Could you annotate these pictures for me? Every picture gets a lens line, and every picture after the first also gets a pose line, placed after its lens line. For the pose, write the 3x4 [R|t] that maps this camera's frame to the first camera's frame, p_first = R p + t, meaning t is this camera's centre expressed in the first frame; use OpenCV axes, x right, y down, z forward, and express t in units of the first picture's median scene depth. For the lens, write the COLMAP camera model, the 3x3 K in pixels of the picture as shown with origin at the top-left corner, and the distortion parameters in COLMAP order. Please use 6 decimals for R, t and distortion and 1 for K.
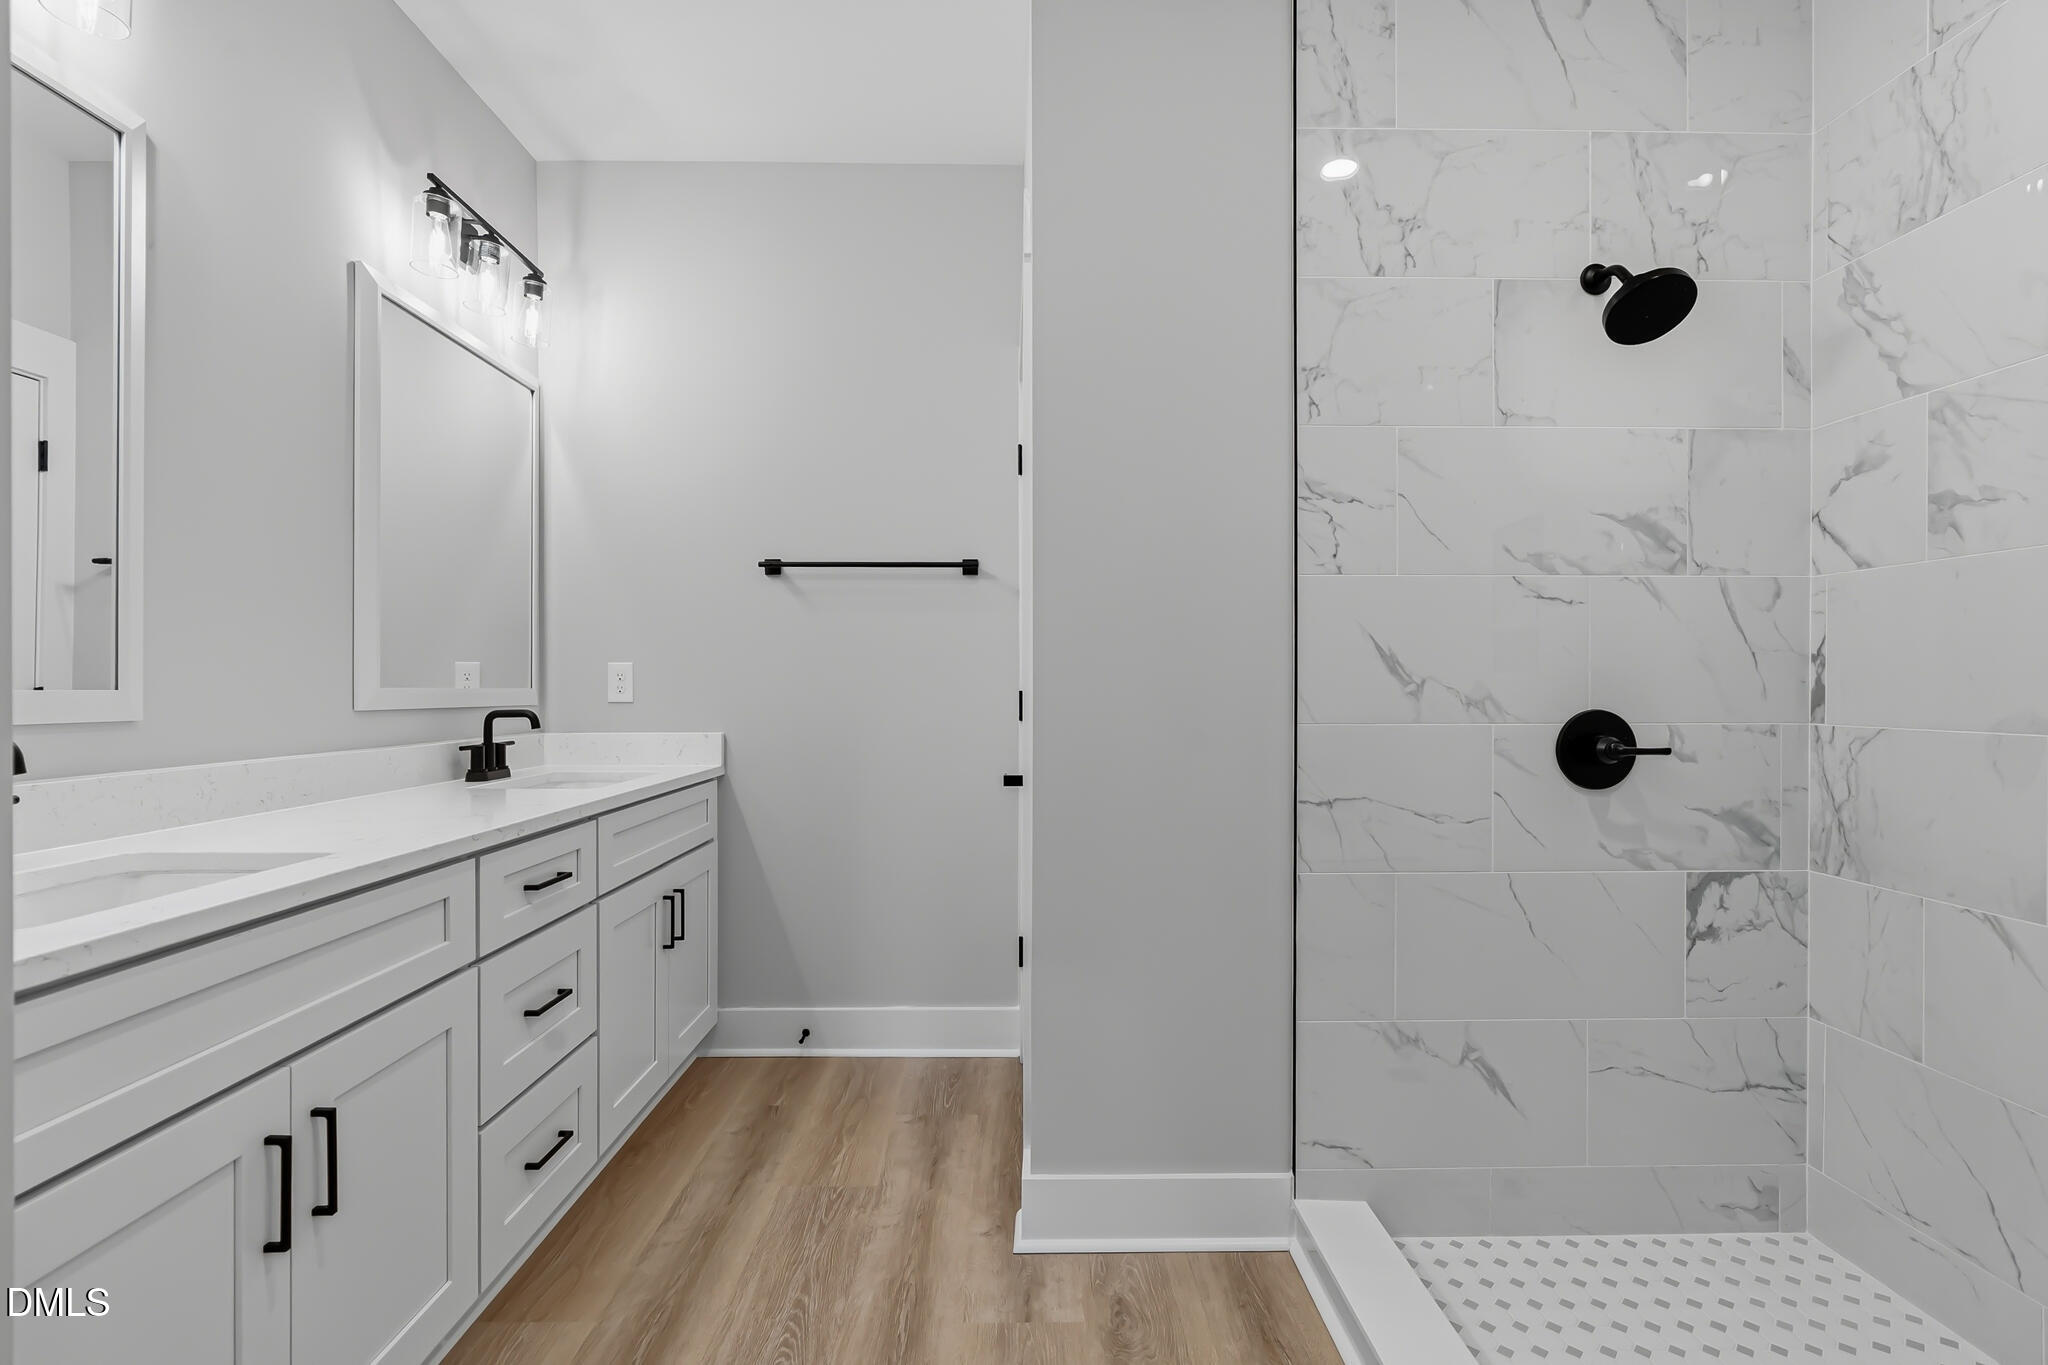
lens RADIAL K [[935.0, 0, 1023.2], [0, 935.0, 686.6], [0, 0, 1]] dist [-0.000768, 0.003074]
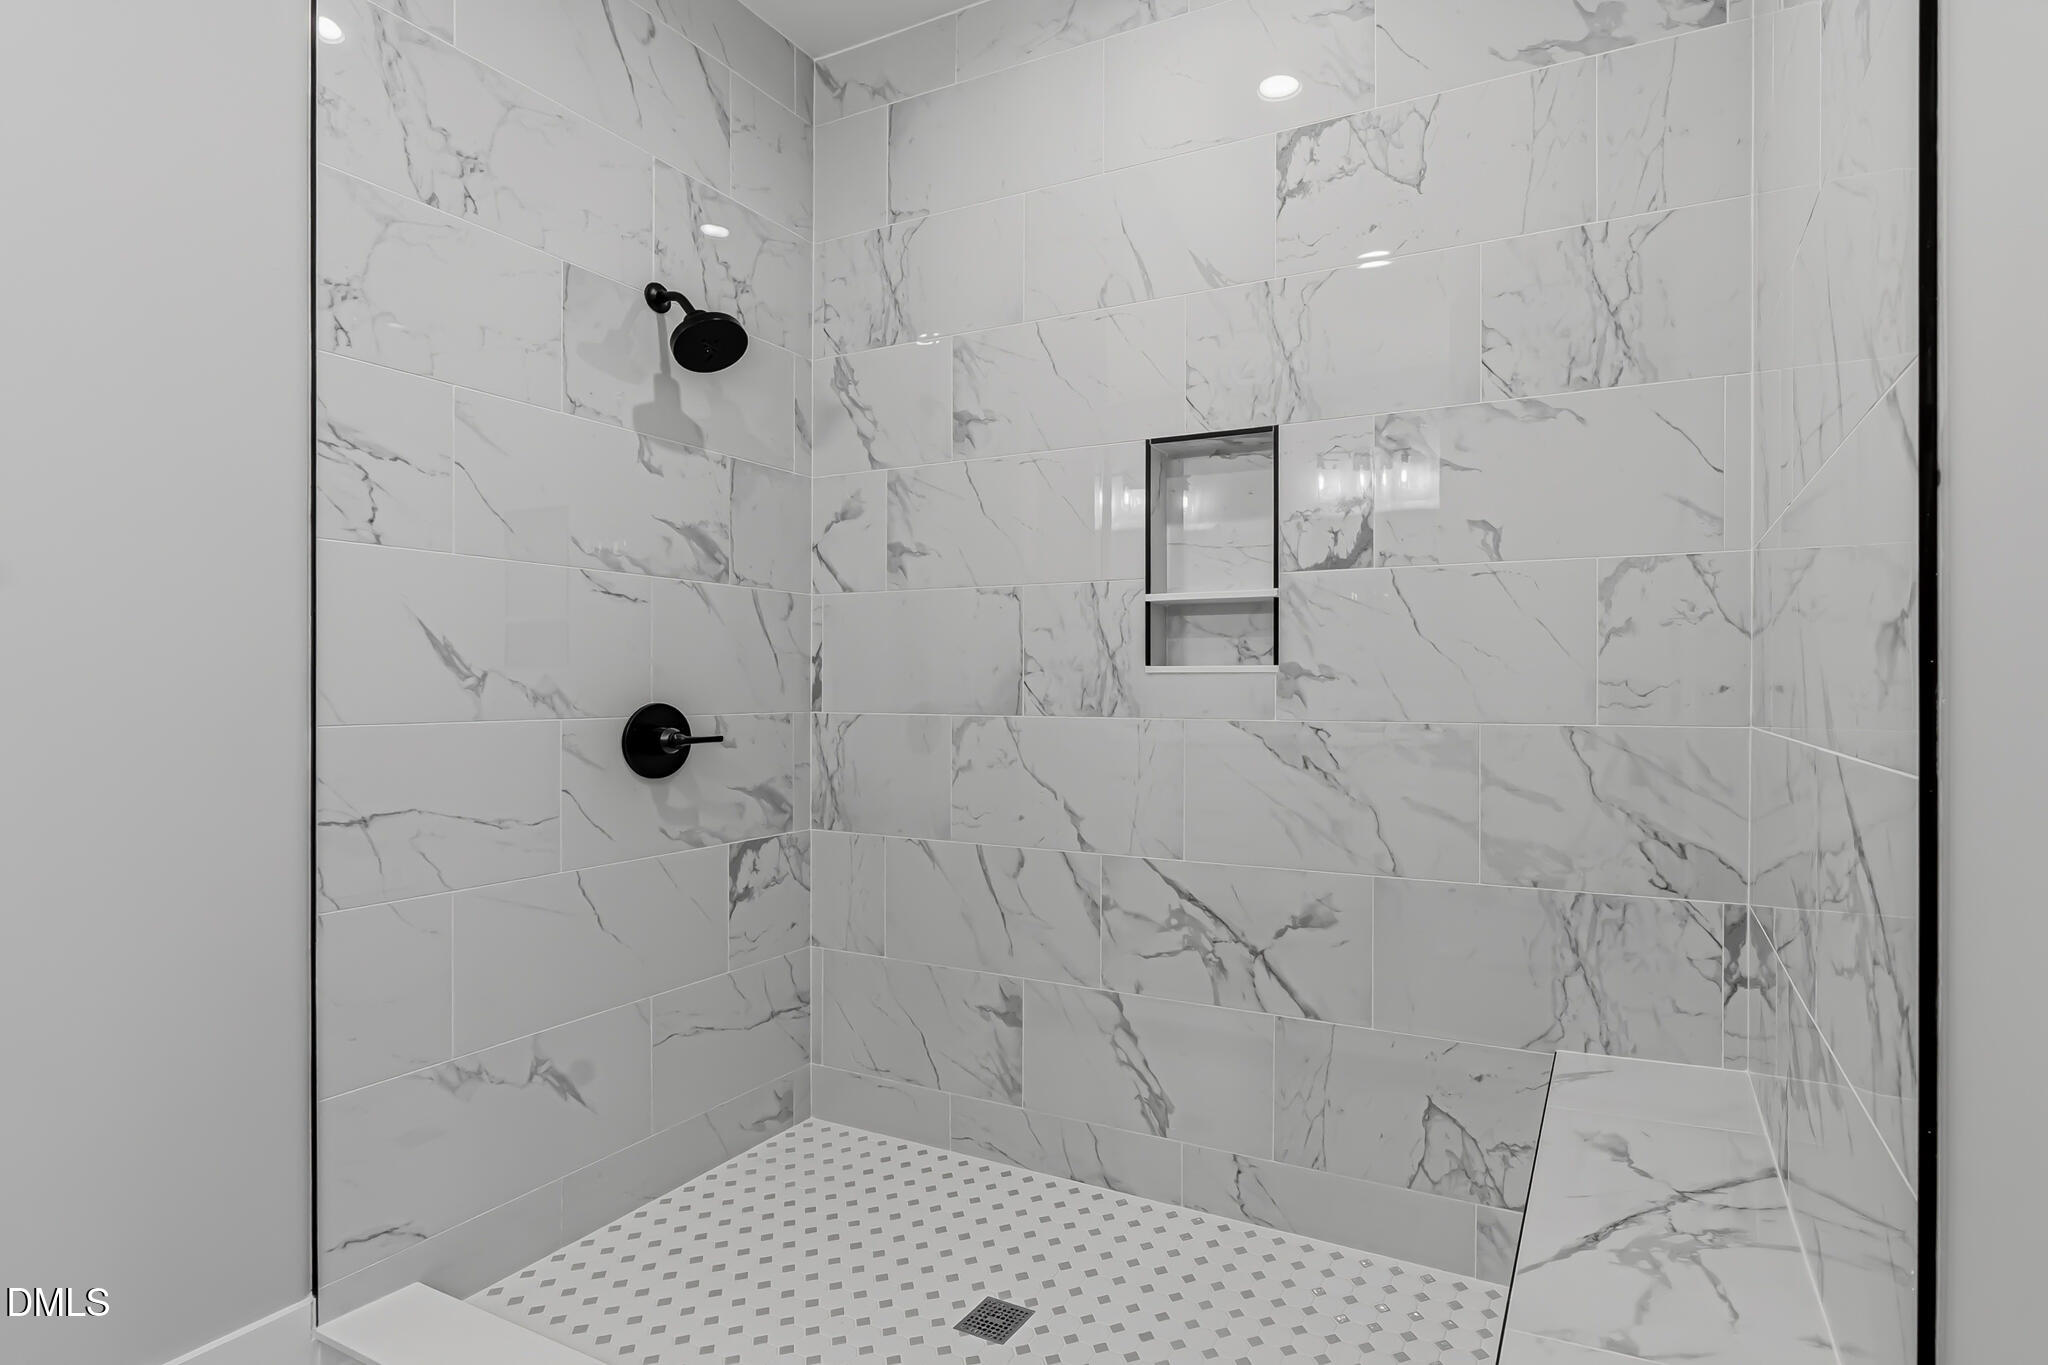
lens RADIAL K [[1116.3, 0, 1030.8], [0, 1116.3, 685.2], [0, 0, 1]] dist [0.005853, 0.000443]
pose [[0.487106, 0.007232, 0.873313, -0.300055], [-0.003669, 0.999974, -0.006234, 0.010886], [-0.873335, -0.000167, 0.487120, 0.012418]]
